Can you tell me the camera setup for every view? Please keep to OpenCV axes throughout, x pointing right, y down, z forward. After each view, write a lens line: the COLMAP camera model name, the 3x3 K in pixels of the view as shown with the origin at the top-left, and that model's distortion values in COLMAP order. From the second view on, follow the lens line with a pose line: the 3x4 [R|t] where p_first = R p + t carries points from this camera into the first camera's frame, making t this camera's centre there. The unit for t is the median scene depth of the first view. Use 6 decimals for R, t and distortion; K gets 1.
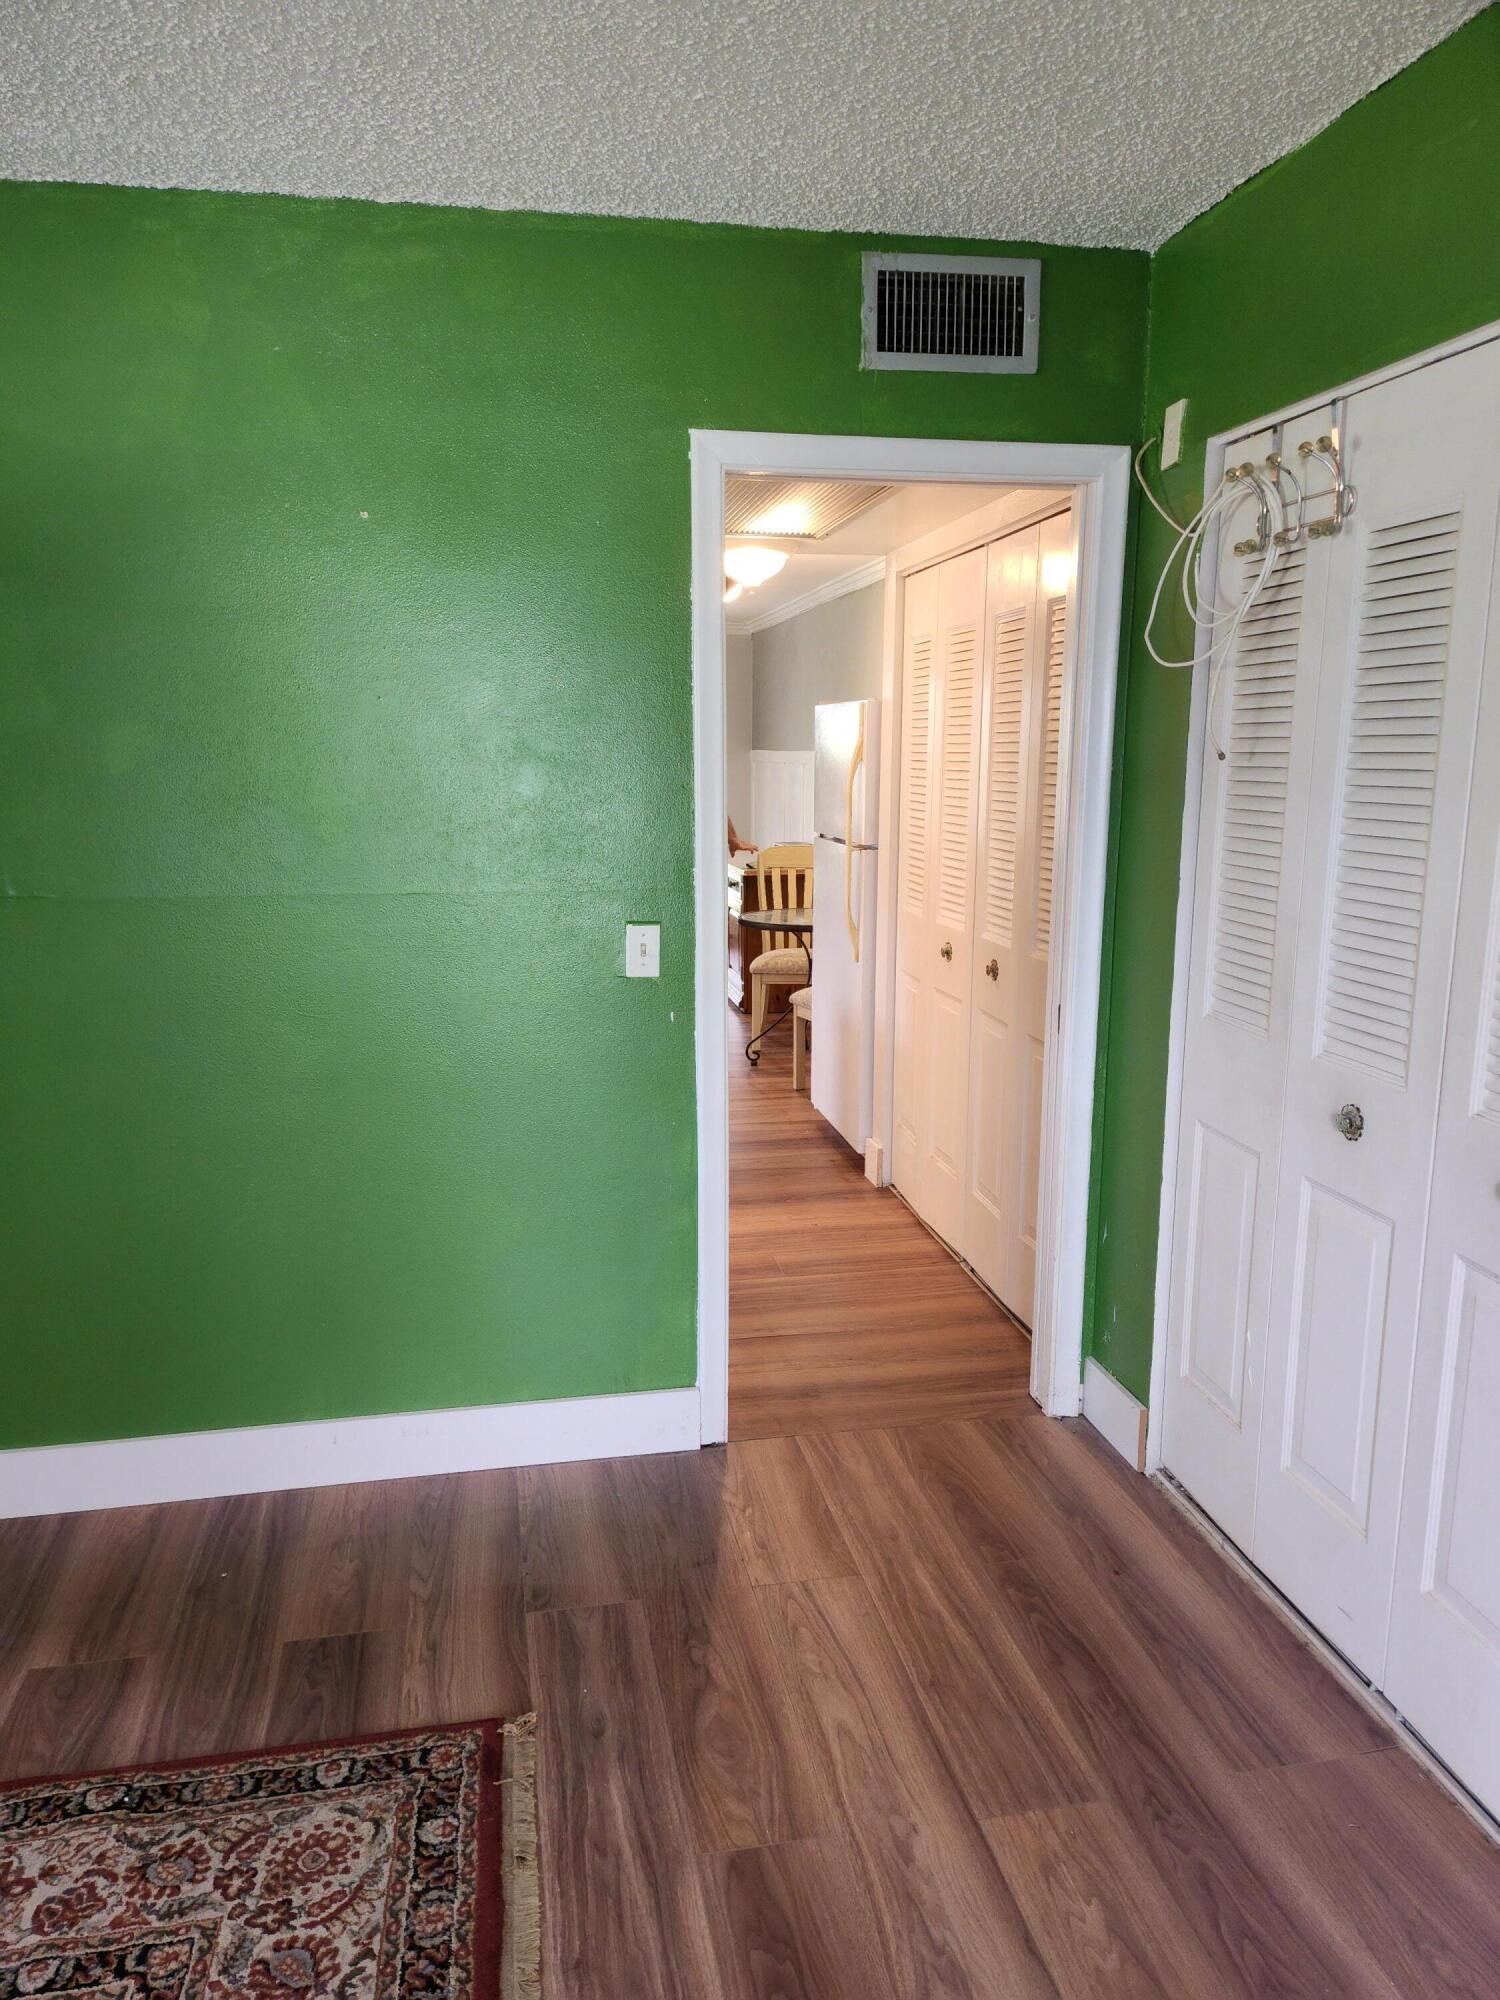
lens RADIAL K [[1418.5, 0, 744.4], [0, 1418.5, 1019.8], [0, 0, 1]] dist [0.010990, -0.011934]
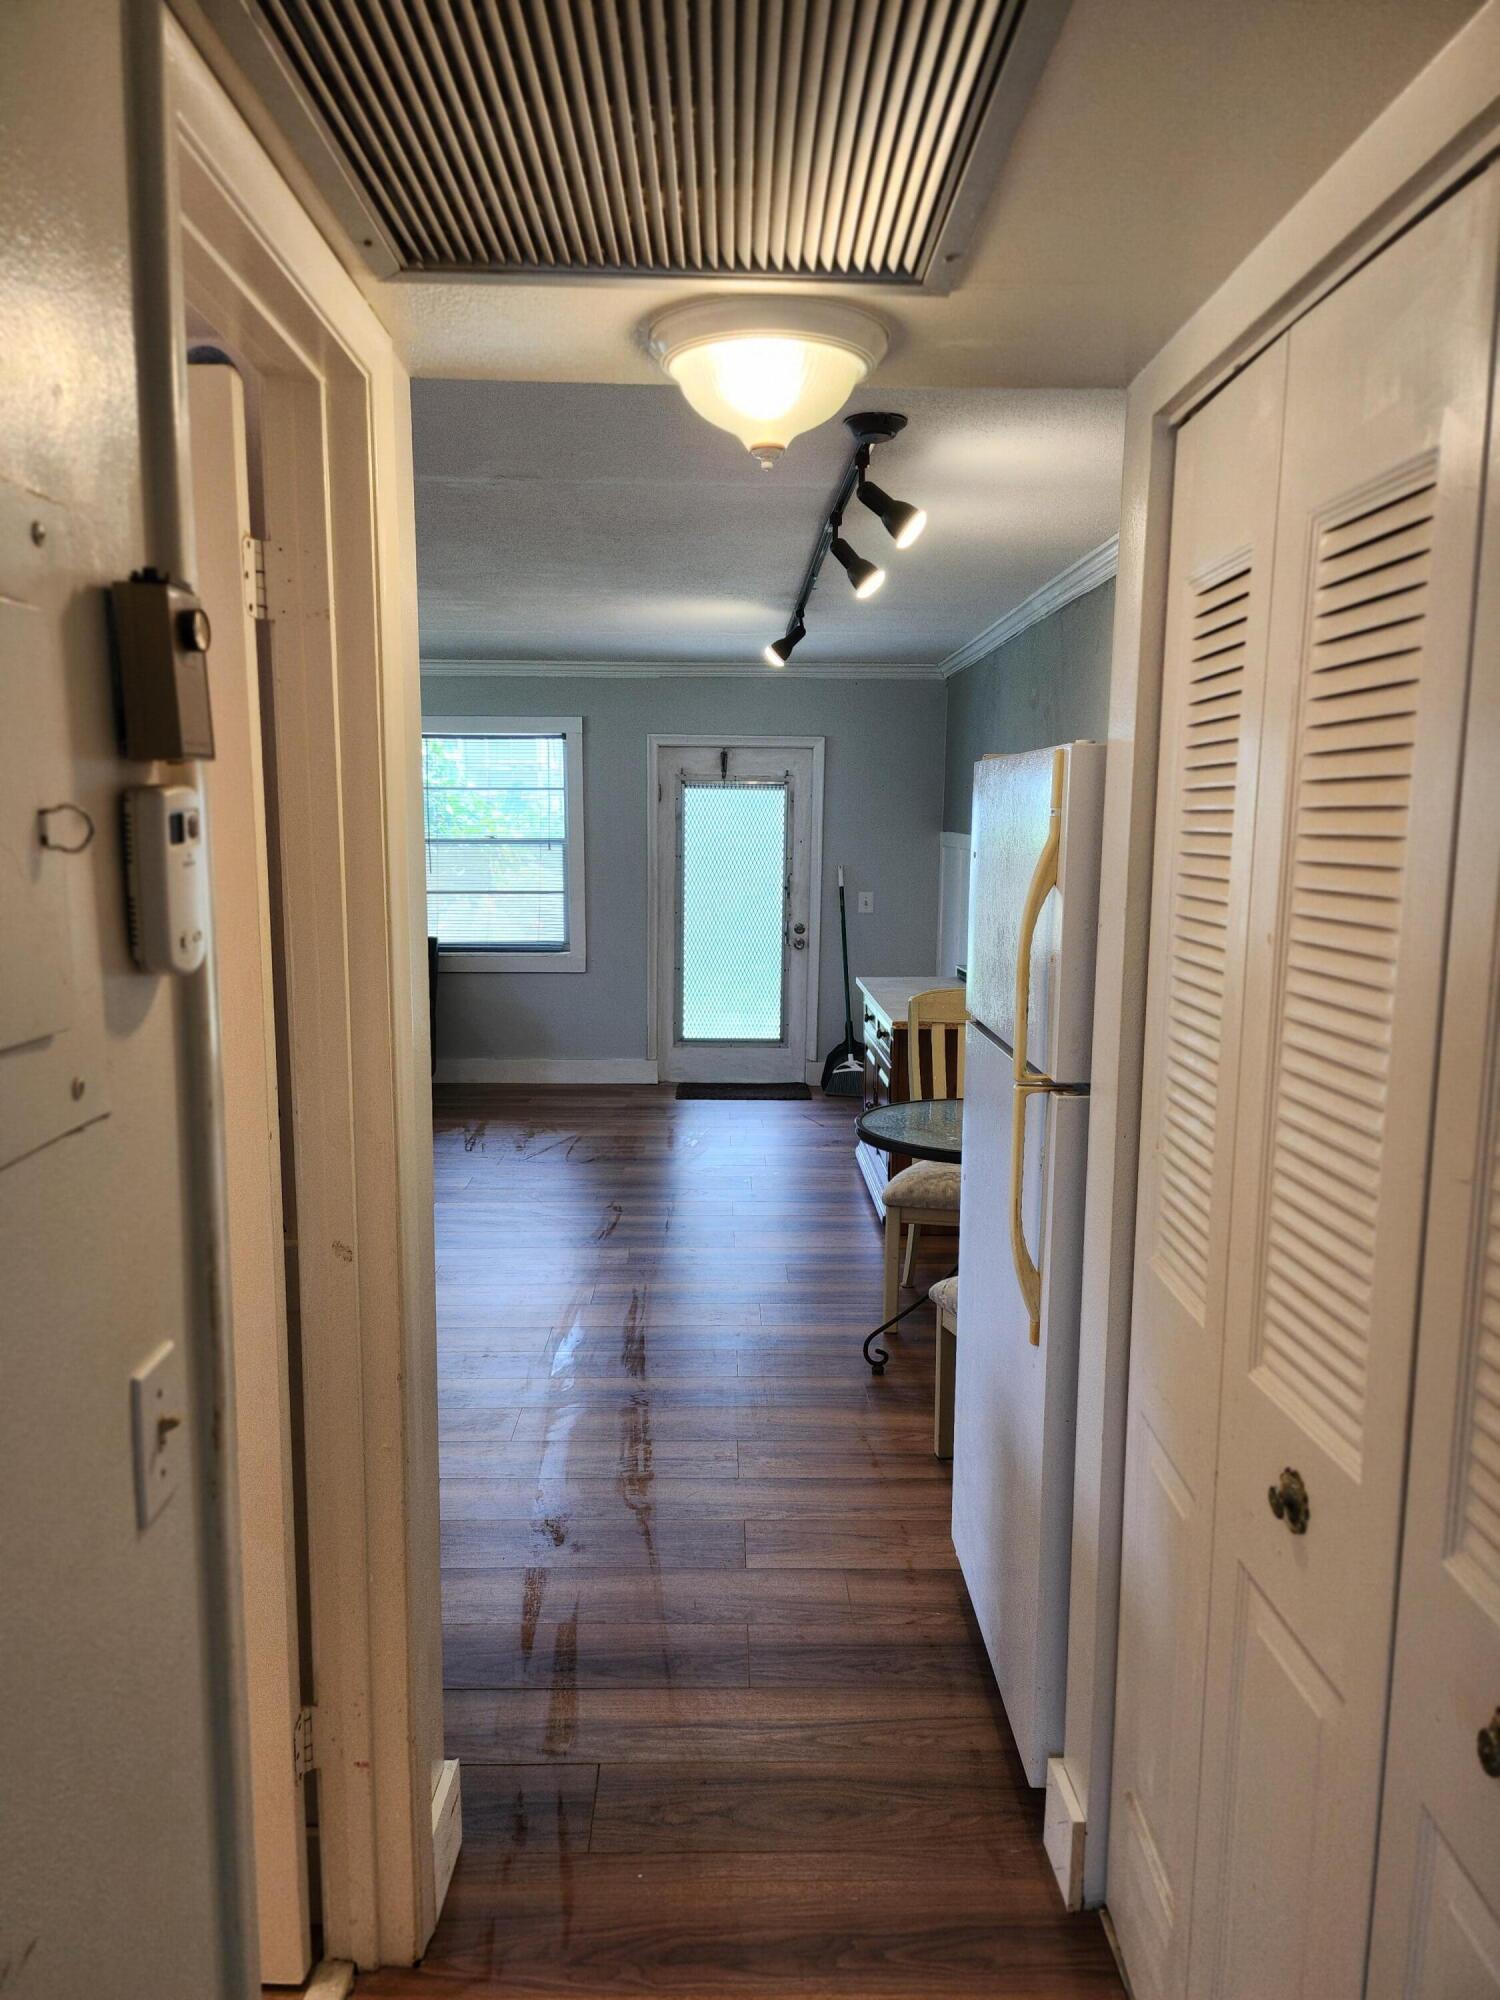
lens RADIAL K [[1418.5, 0, 742.5], [0, 1418.5, 999.0], [0, 0, 1]] dist [0.010990, -0.011934]
pose [[0.985844, 0.030660, -0.164835, 0.124776], [-0.041199, 0.997293, -0.060906, -0.241039], [0.162522, 0.066835, 0.984439, 1.163396]]
